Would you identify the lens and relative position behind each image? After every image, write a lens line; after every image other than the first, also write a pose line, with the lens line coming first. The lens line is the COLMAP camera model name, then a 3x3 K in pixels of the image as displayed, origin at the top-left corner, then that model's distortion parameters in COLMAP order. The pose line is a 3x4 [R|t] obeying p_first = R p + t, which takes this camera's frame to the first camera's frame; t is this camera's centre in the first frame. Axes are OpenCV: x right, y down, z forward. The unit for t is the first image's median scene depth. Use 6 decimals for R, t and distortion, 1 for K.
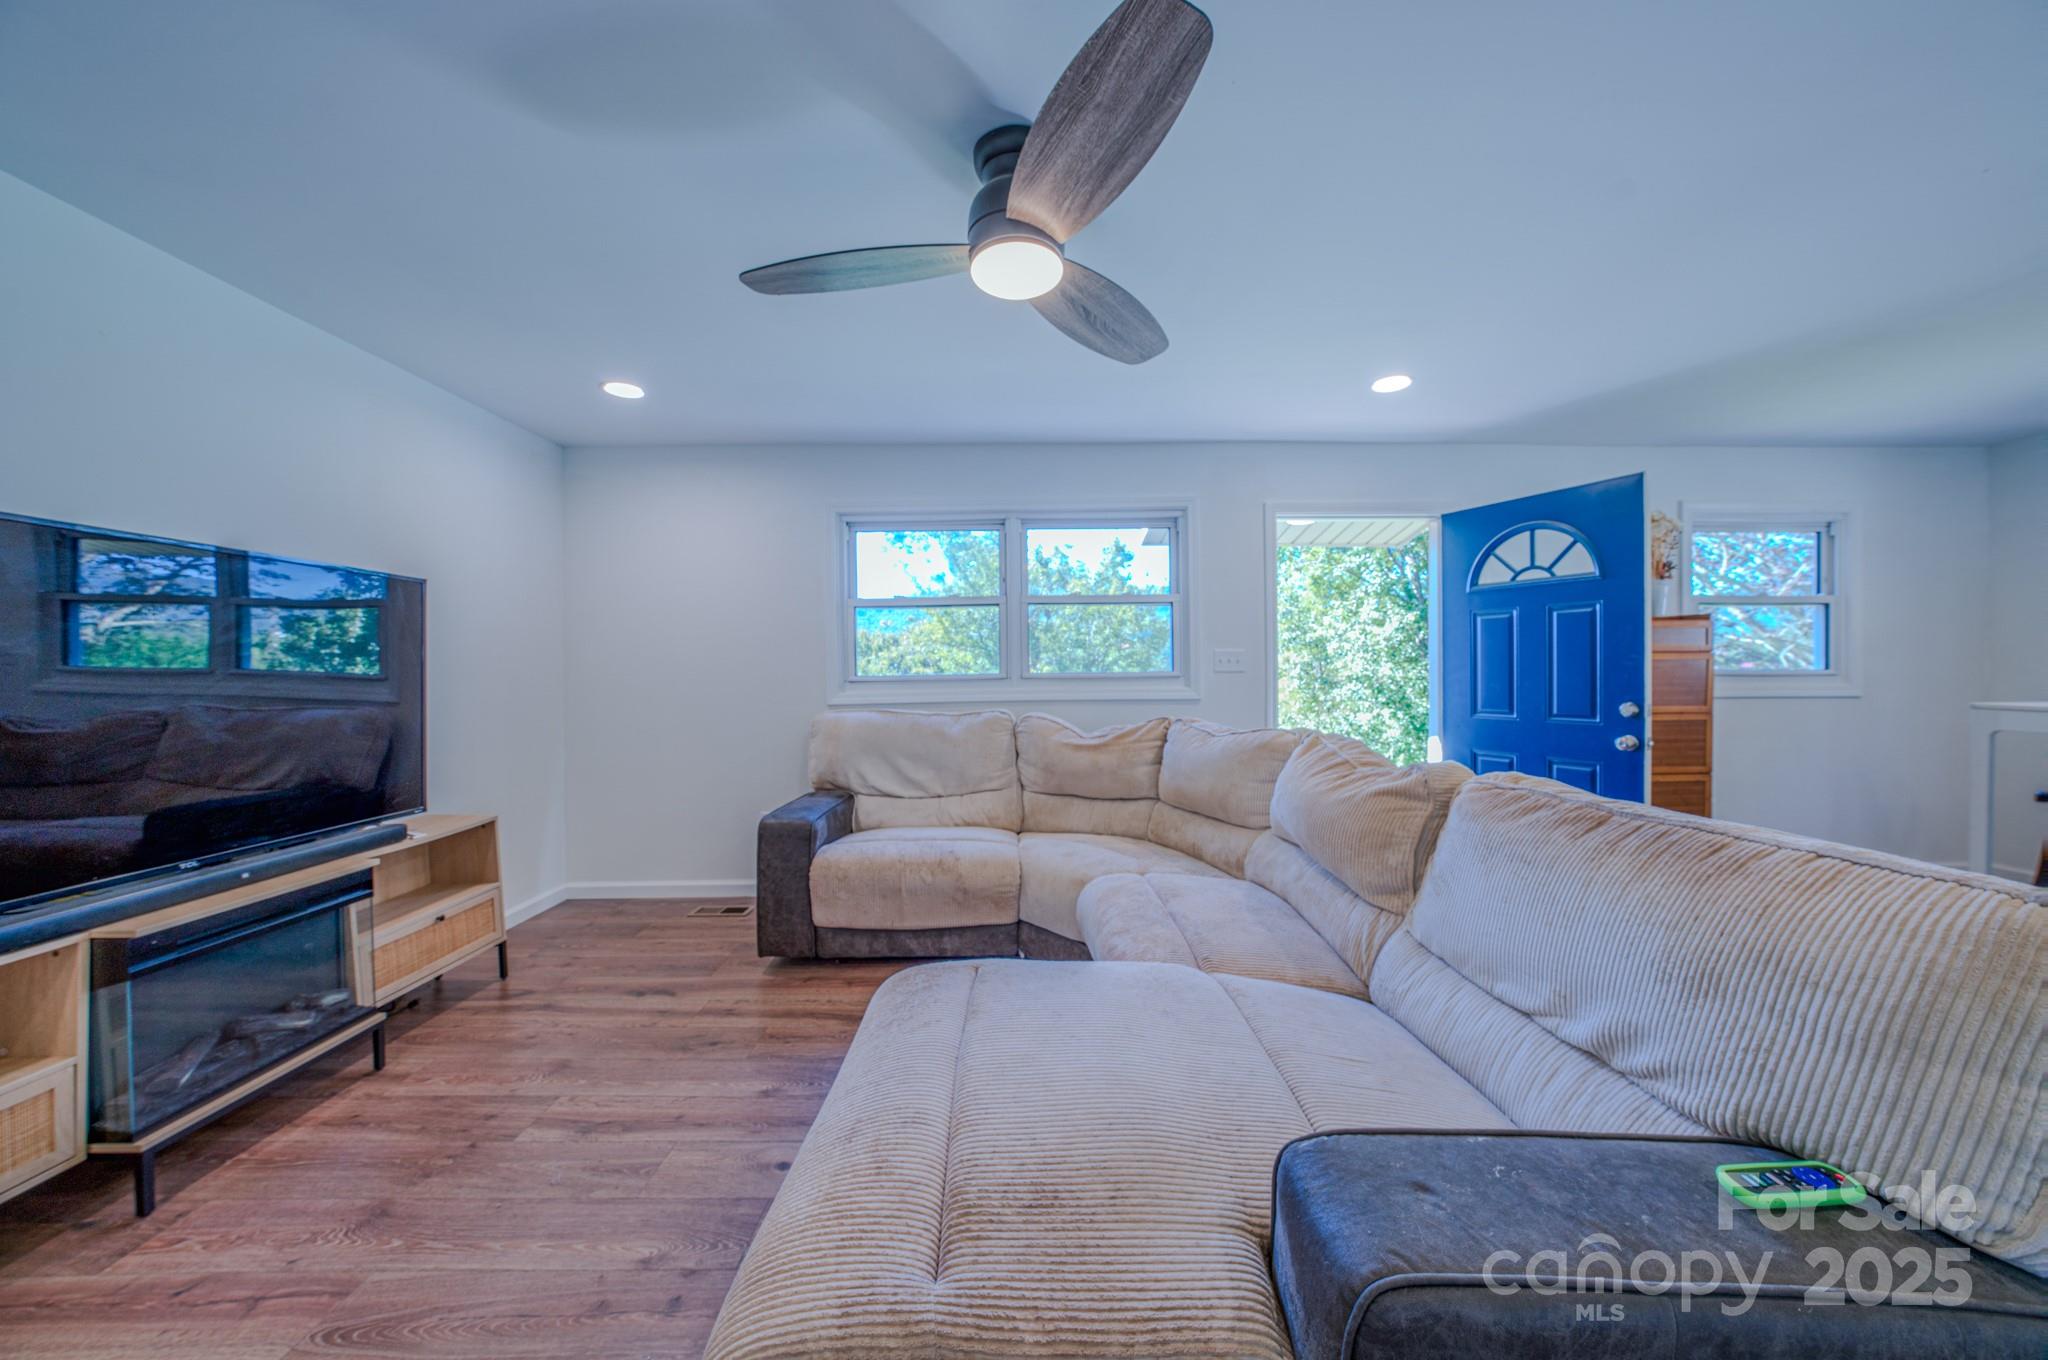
lens RADIAL K [[699.1, 0, 1019.3], [0, 699.1, 684.8], [0, 0, 1]] dist [-0.012404, 0.002712]
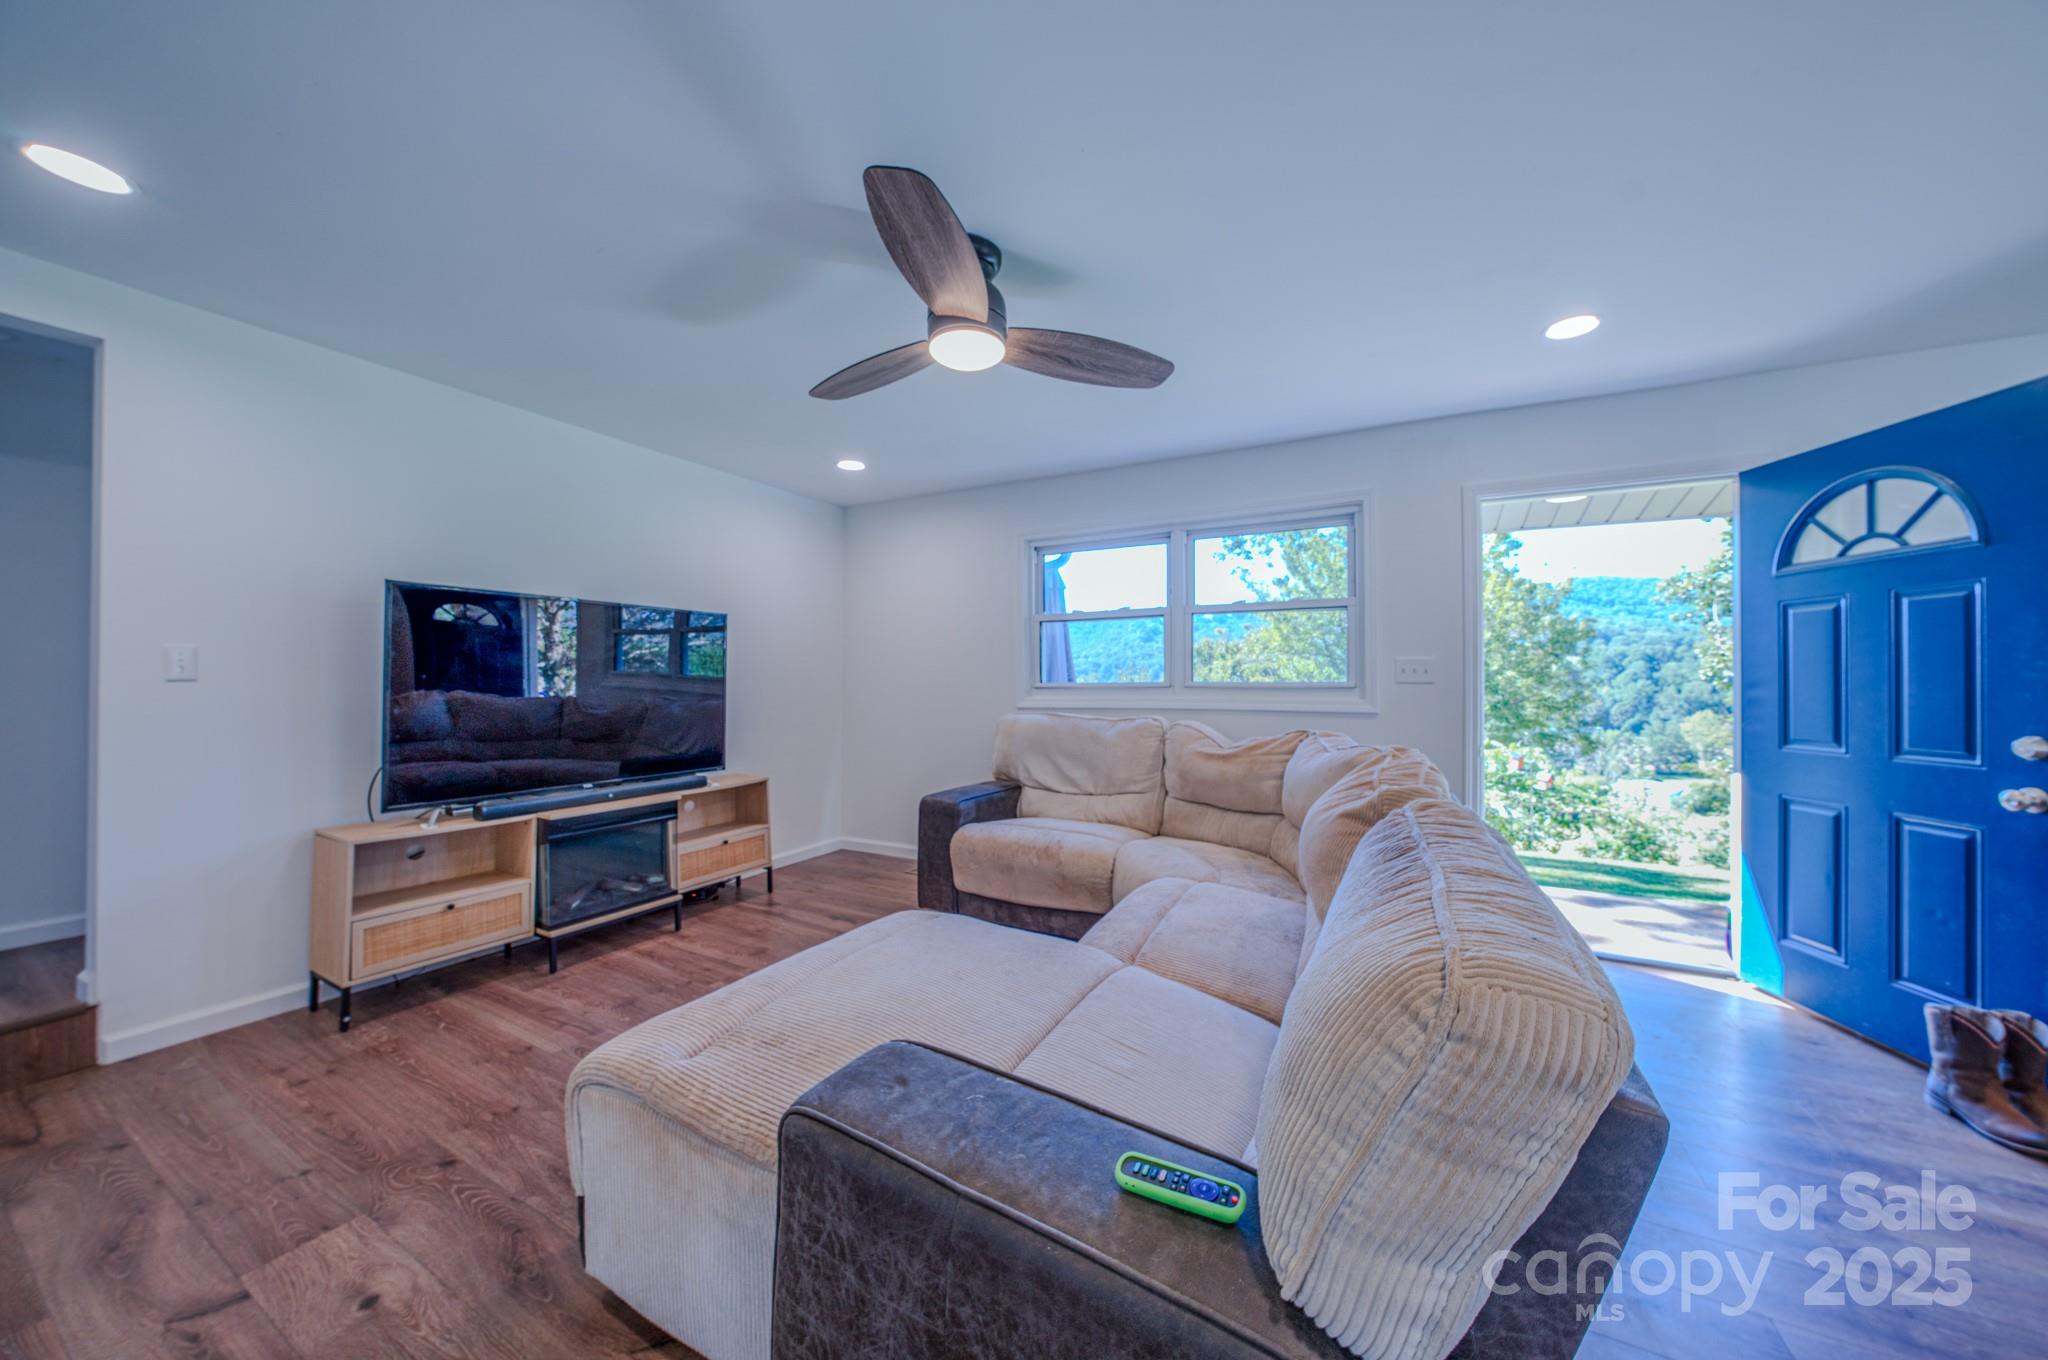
lens RADIAL K [[699.1, 0, 1013.5], [0, 699.1, 688.4], [0, 0, 1]] dist [-0.012404, 0.002712]
pose [[0.874371, 0.014873, -0.485029, 0.370933], [-0.018195, 0.999832, -0.002142, -0.000481], [0.484916, 0.010698, 0.874495, -0.010872]]
